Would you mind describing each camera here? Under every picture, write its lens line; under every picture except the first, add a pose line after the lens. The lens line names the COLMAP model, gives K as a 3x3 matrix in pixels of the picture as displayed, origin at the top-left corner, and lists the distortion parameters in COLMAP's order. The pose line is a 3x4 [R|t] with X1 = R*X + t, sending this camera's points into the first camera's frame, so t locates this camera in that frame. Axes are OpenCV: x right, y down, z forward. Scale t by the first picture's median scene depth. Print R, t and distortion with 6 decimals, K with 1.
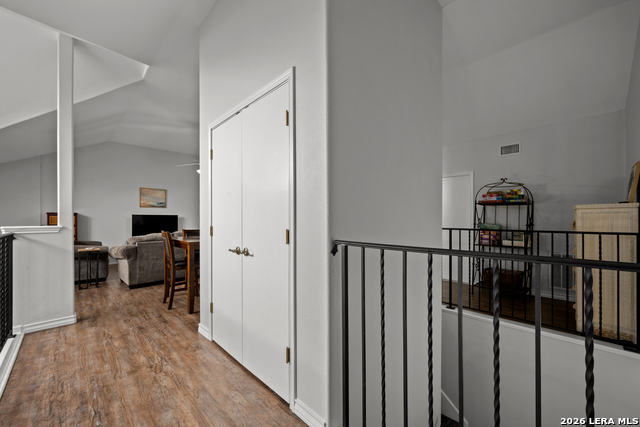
lens RADIAL K [[255.0, 0, 316.1], [0, 255.0, 214.1], [0, 0, 1]] dist [-0.000046, -0.000907]
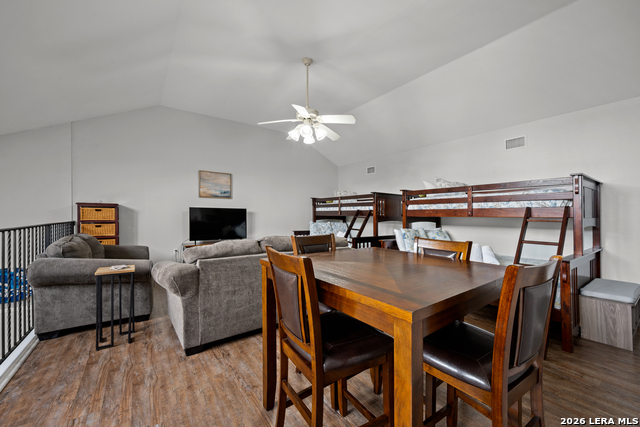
lens RADIAL K [[255.0, 0, 321.6], [0, 255.0, 215.3], [0, 0, 1]] dist [-0.000046, -0.000907]
pose [[0.989579, 0.012588, -0.143438, -0.358337], [-0.009911, 0.999763, 0.019361, 0.010084], [0.143647, -0.017738, 0.989470, 0.492237]]
